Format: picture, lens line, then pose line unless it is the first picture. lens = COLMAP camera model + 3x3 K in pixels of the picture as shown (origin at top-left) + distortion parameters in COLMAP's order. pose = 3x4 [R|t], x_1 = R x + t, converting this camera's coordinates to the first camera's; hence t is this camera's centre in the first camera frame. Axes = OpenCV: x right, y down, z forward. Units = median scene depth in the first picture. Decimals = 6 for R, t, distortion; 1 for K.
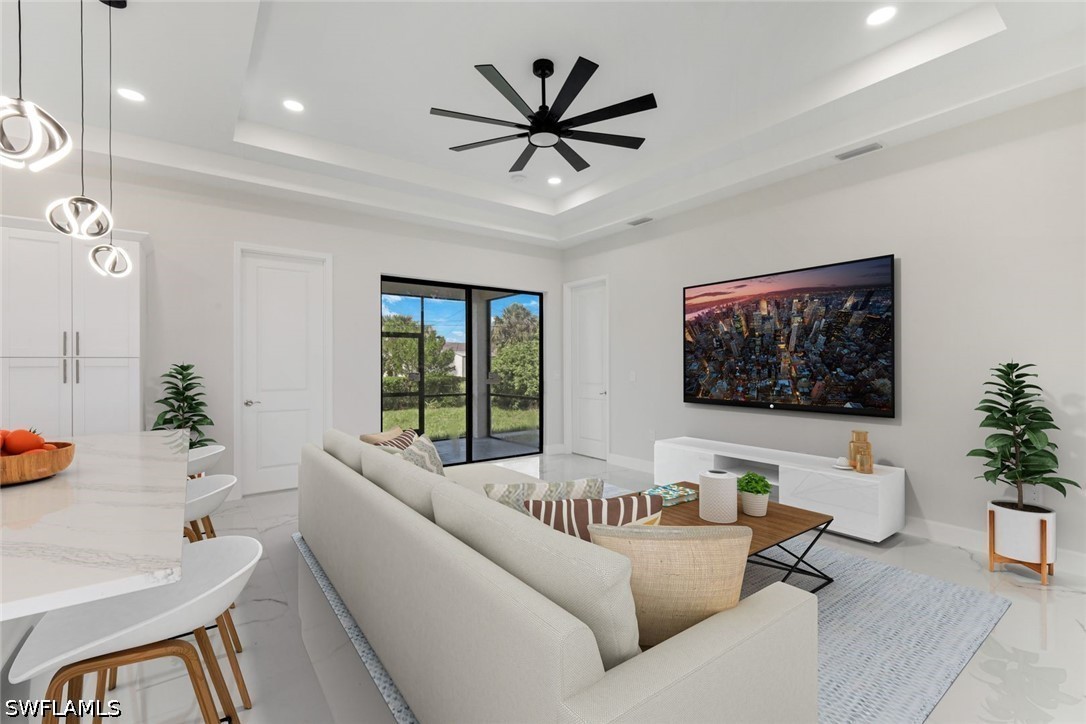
lens RADIAL K [[475.1, 0, 535.6], [0, 475.1, 365.0], [0, 0, 1]] dist [0.008624, -0.000639]
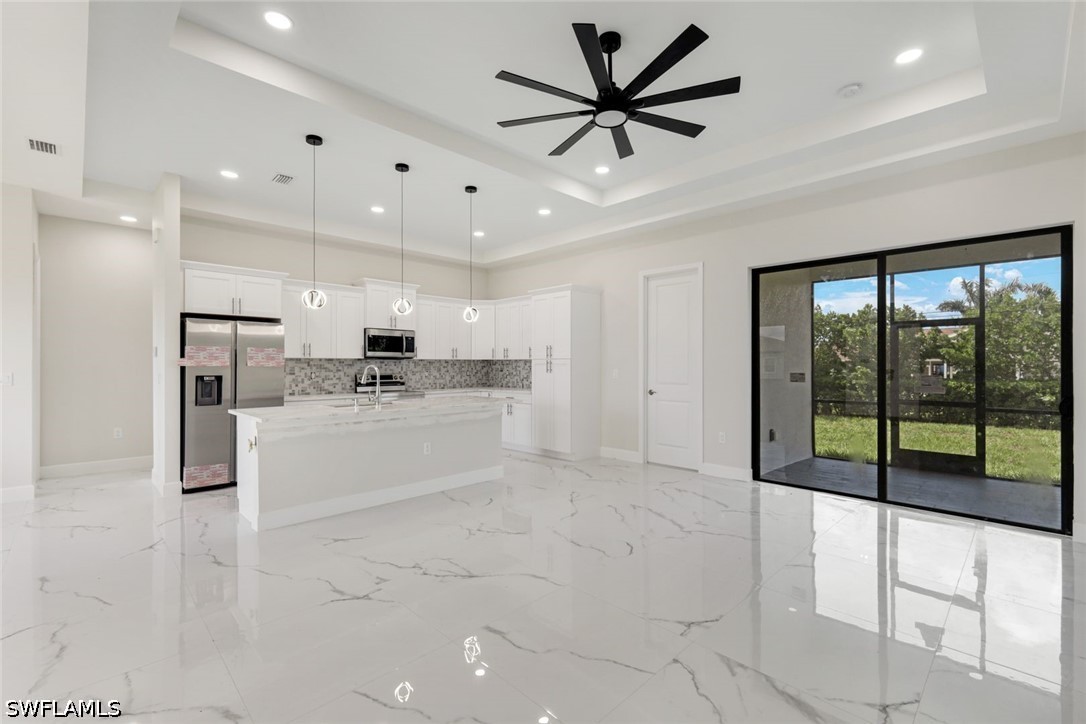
lens RADIAL K [[475.1, 0, 549.7], [0, 475.1, 360.4], [0, 0, 1]] dist [0.008624, -0.000639]
pose [[0.148763, -0.001528, -0.988872, 0.495211], [0.000192, 0.999999, -0.001516, -0.004261], [0.988873, 0.000036, 0.148764, 0.405719]]
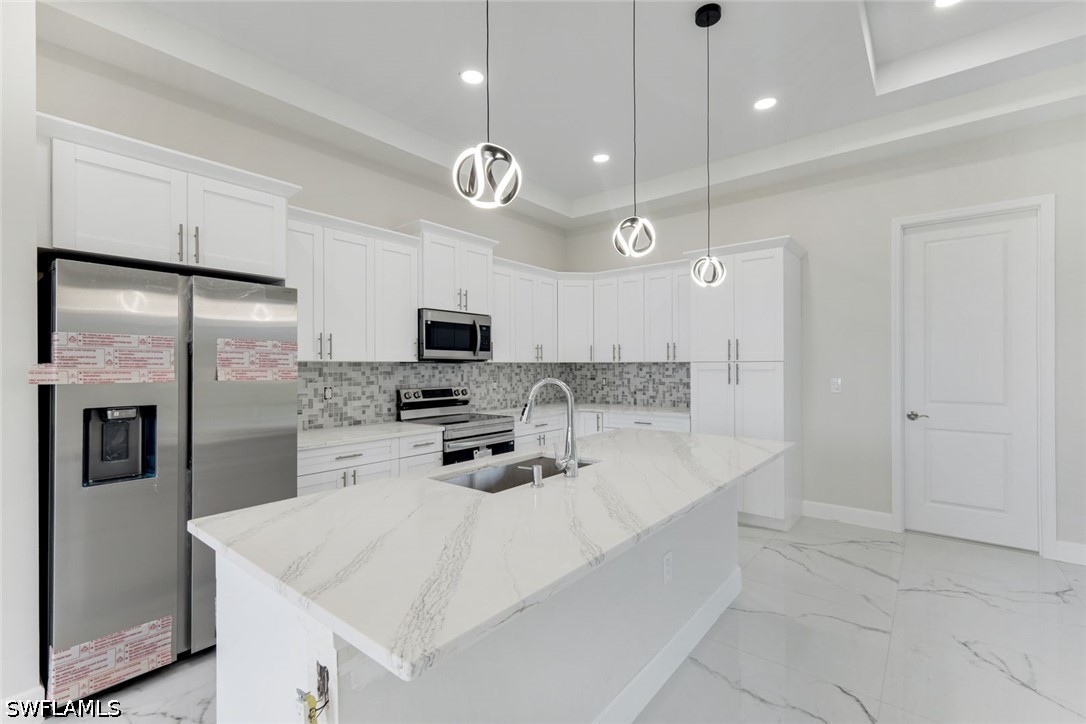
lens RADIAL K [[475.1, 0, 552.8], [0, 475.1, 363.1], [0, 0, 1]] dist [0.008624, -0.000639]
pose [[0.265436, 0.001291, -0.964128, 0.008859], [0.003331, 0.999992, 0.002256, -0.009264], [0.964123, -0.003810, 0.265429, 0.155764]]
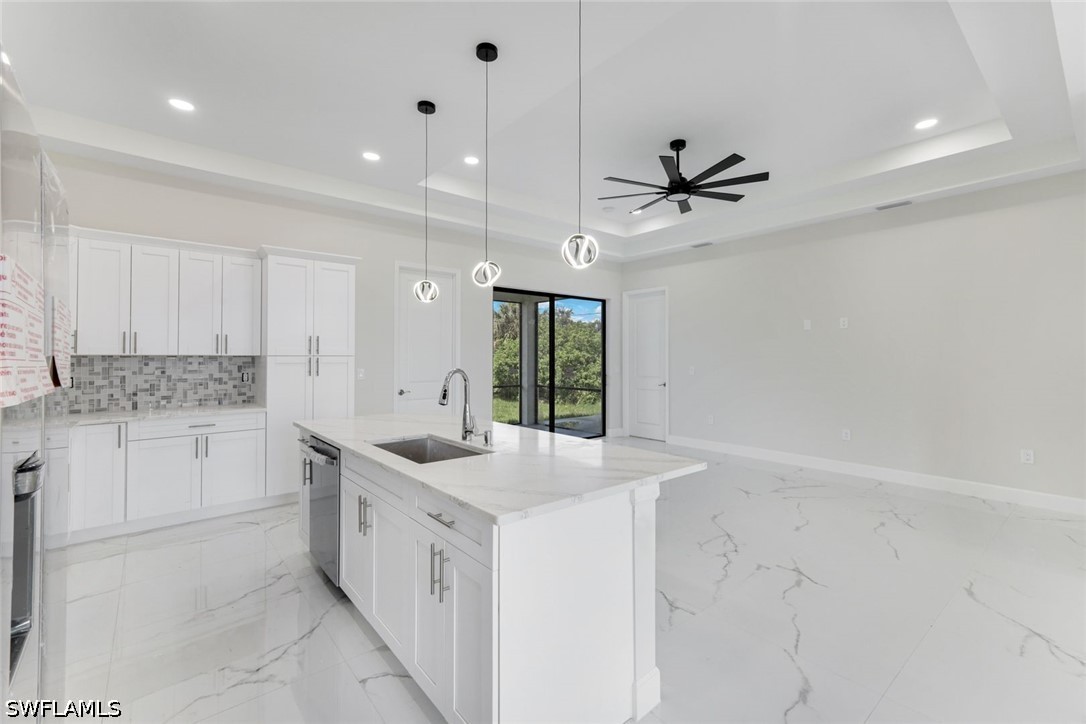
lens RADIAL K [[475.1, 0, 524.0], [0, 475.1, 350.0], [0, 0, 1]] dist [0.008624, -0.000639]
pose [[0.998638, 0.005380, 0.051887, -0.262799], [-0.004590, 0.999872, -0.015344, -0.007989], [-0.051962, 0.015085, 0.998535, -0.174110]]
